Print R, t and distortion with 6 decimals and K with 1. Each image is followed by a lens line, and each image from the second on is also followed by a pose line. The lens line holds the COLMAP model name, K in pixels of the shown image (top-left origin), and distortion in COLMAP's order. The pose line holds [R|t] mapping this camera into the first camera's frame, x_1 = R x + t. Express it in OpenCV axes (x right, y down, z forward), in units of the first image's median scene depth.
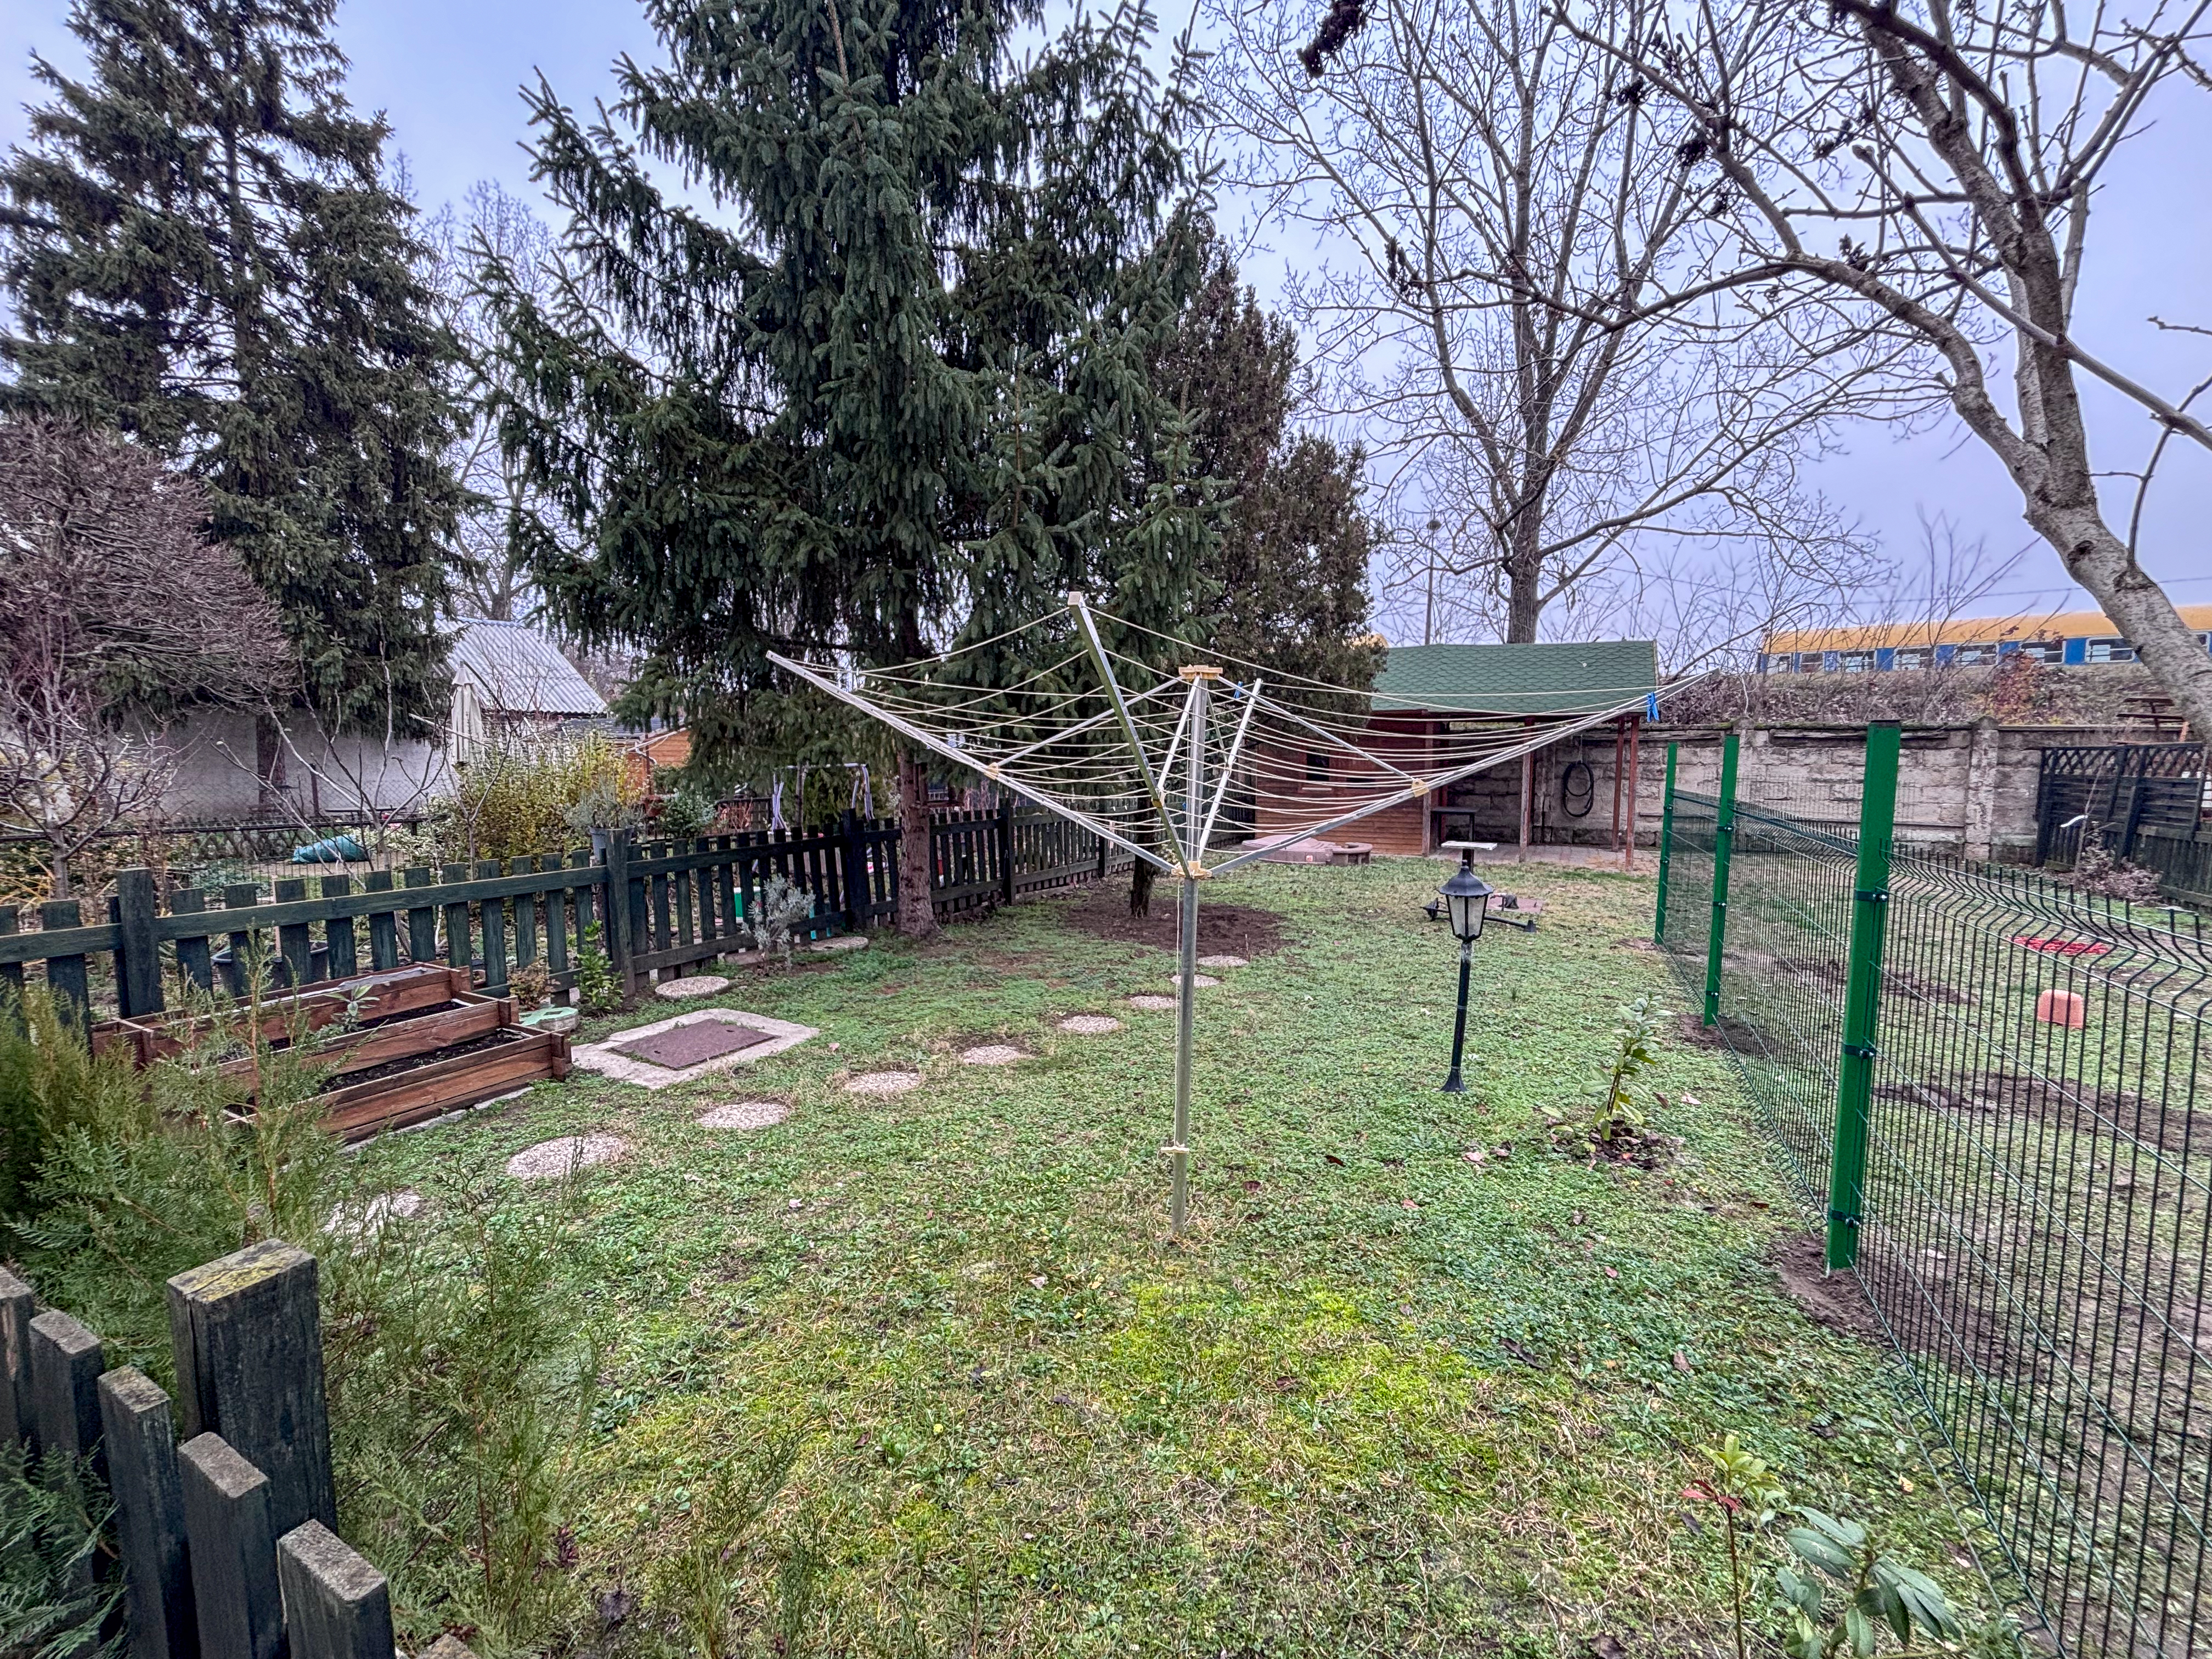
lens RADIAL K [[893.9, 0, 1112.4], [0, 893.9, 835.7], [0, 0, 1]] dist [0.002305, 0.000409]
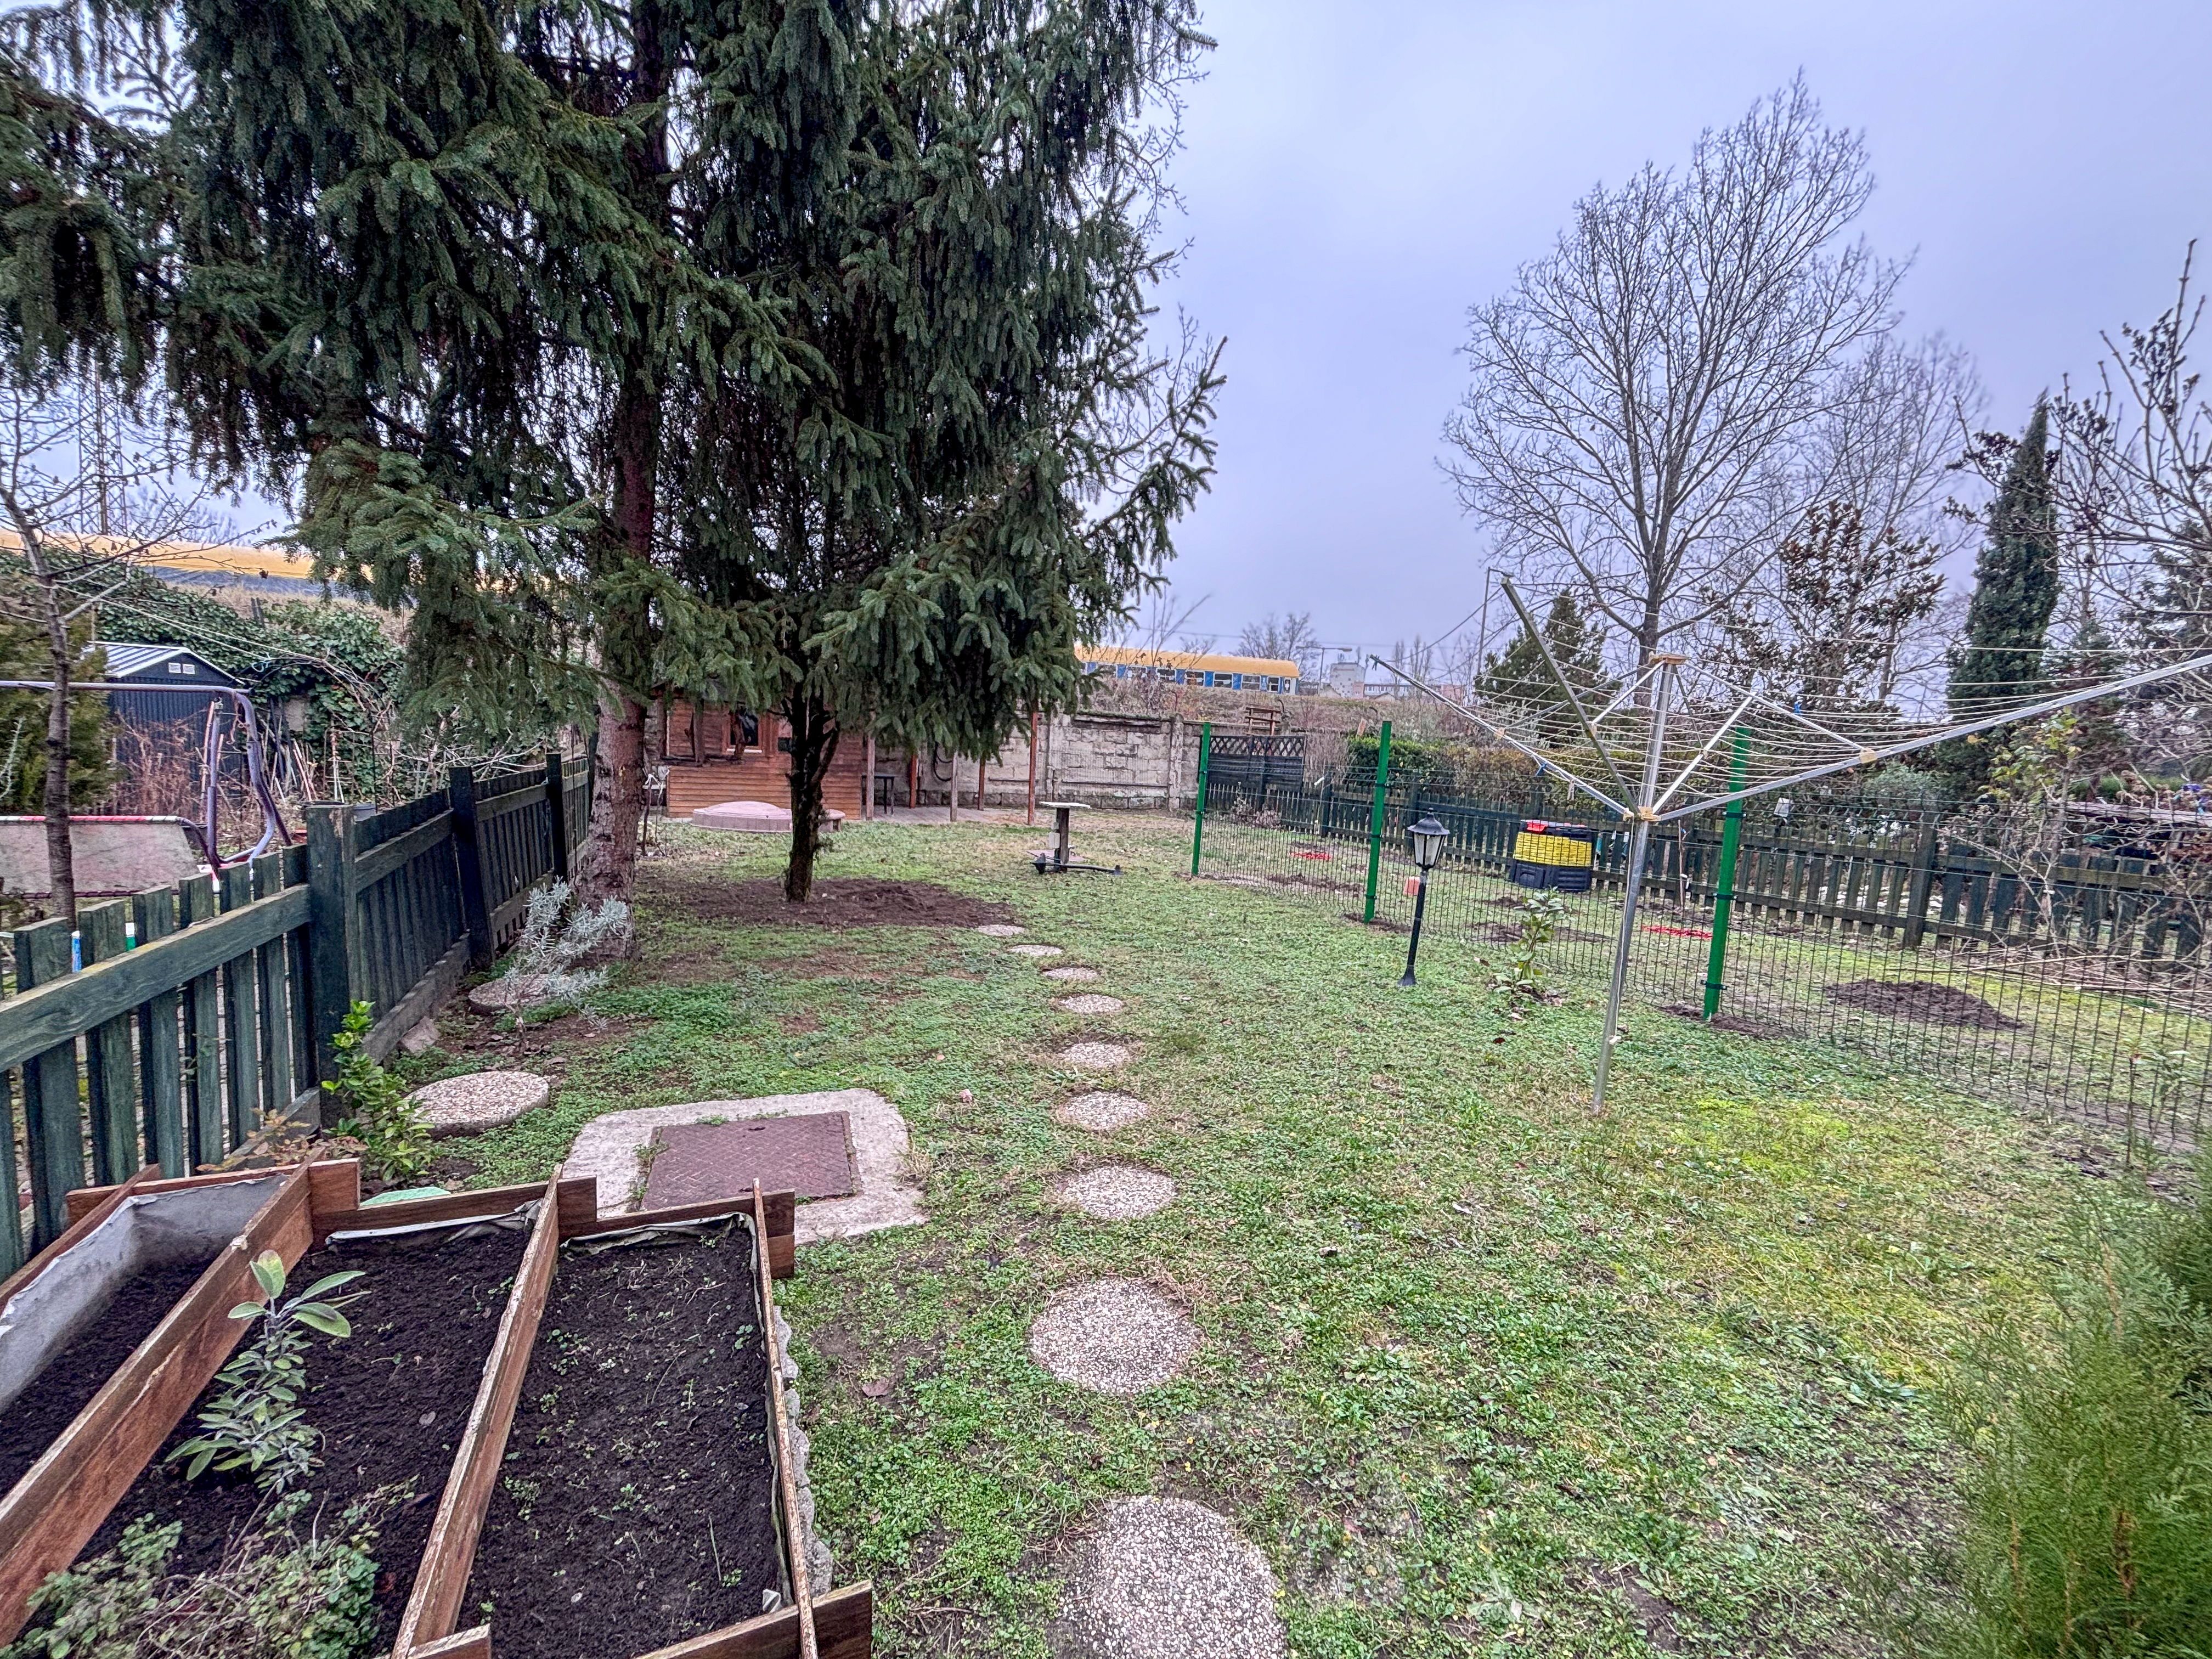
lens RADIAL K [[893.9, 0, 1112.4], [0, 893.9, 835.7], [0, 0, 1]] dist [0.002305, 0.000409]
pose [[0.609273, -0.052412, 0.791226, -0.296881], [0.022923, 0.998560, 0.048495, -0.002821], [-0.792629, -0.011410, 0.609598, 0.169890]]
